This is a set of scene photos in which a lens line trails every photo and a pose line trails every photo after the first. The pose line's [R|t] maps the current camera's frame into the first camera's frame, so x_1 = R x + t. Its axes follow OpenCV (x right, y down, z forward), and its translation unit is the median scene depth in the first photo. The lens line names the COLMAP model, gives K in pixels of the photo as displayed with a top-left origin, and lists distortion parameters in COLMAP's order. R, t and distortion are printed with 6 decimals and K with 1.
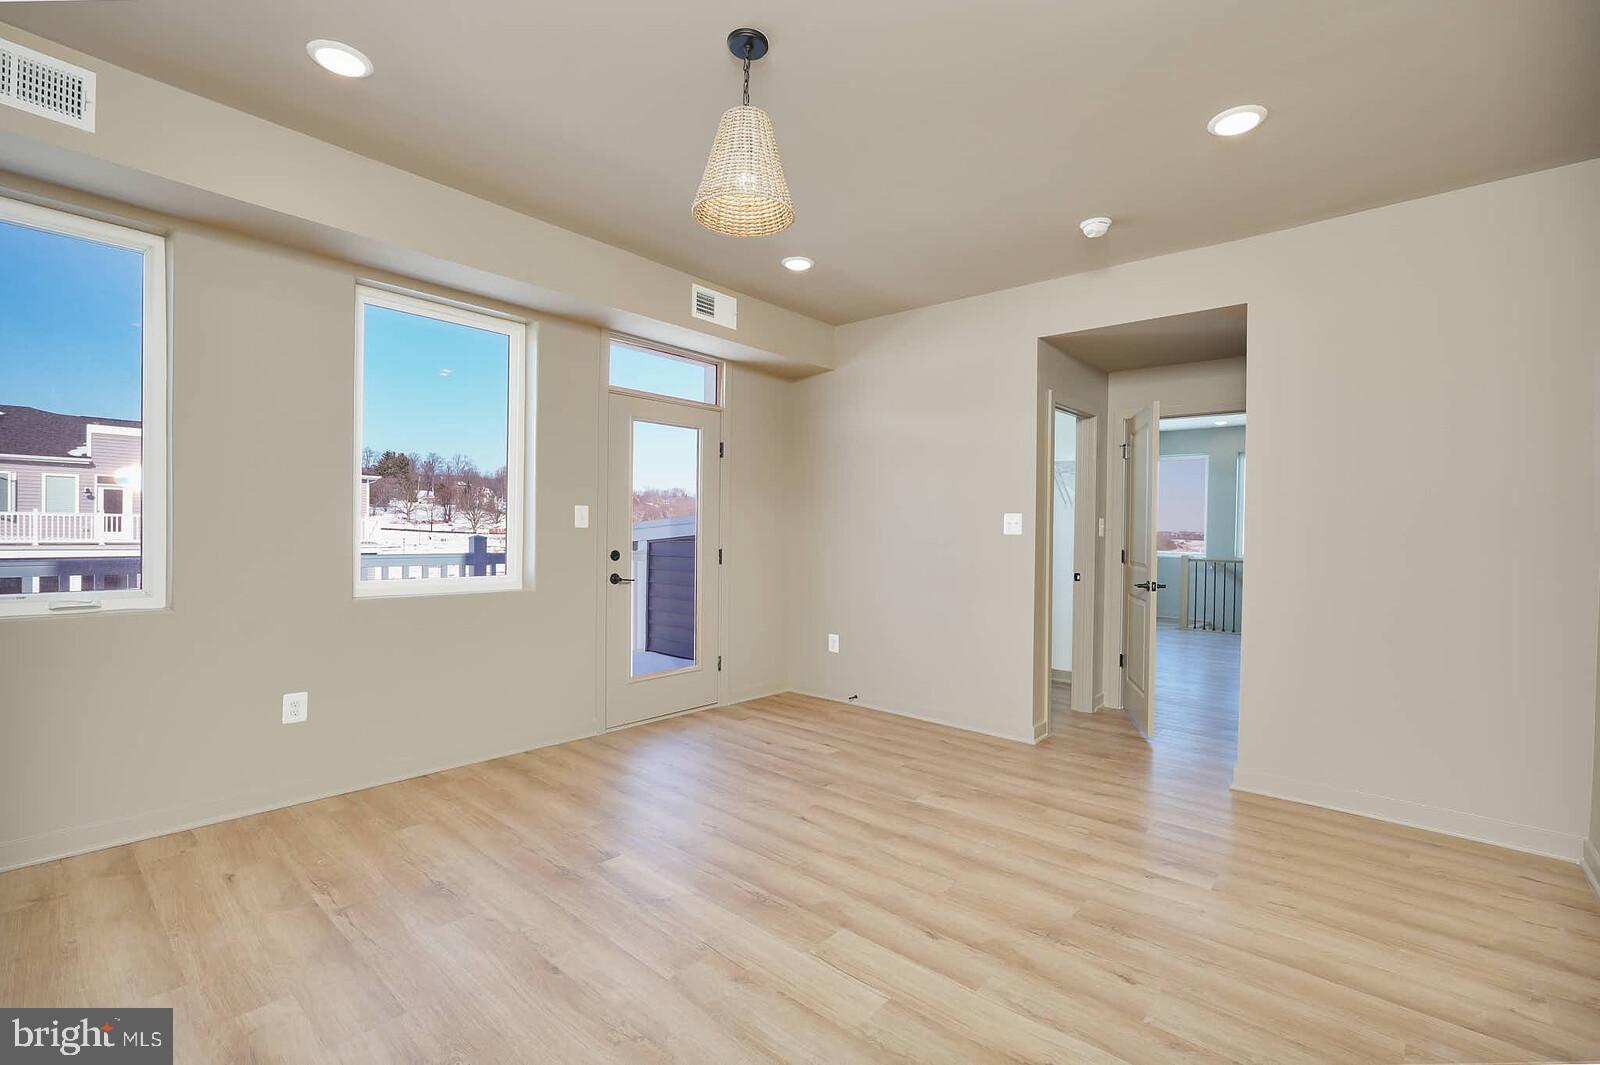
lens RADIAL K [[724.8, 0, 800.0], [0, 724.8, 532.5], [0, 0, 1]] dist [-0.001170, 0.000514]
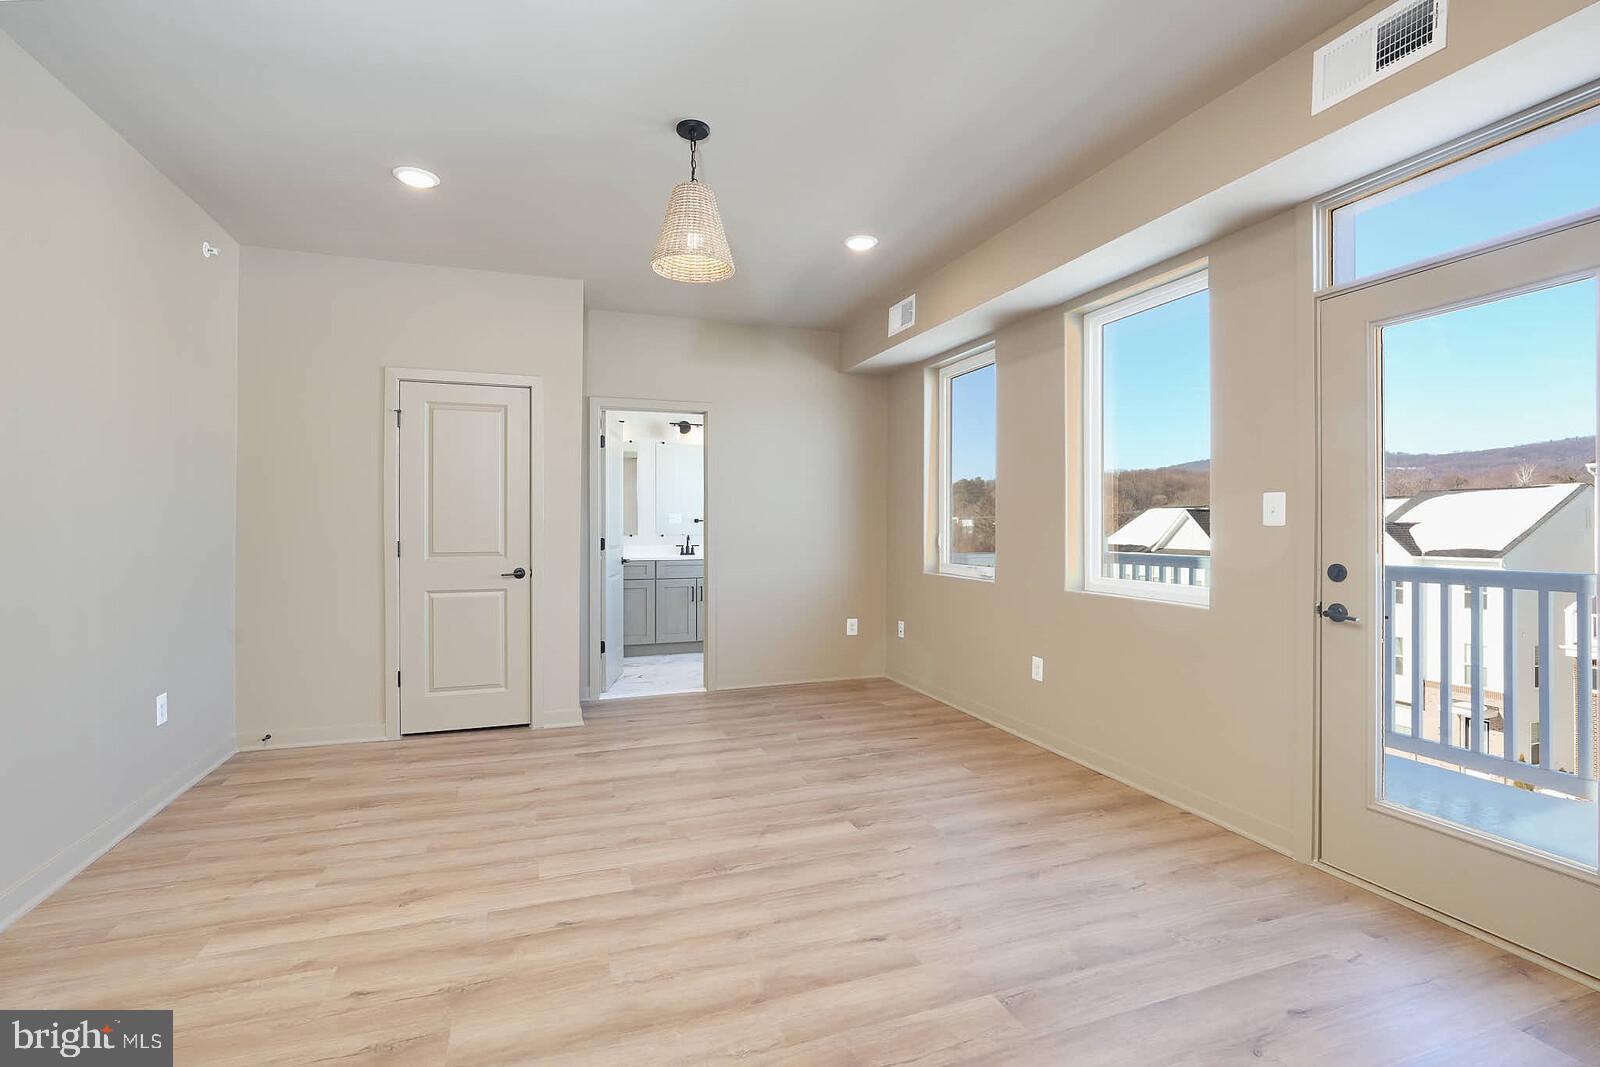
lens RADIAL K [[724.8, 0, 800.0], [0, 724.8, 533.5], [0, 0, 1]] dist [-0.001170, 0.000514]
pose [[-0.485658, -0.009219, -0.874100, 0.789027], [-0.010283, 0.999935, -0.004833, 0.012072], [0.874088, 0.006641, -0.485722, 1.537771]]
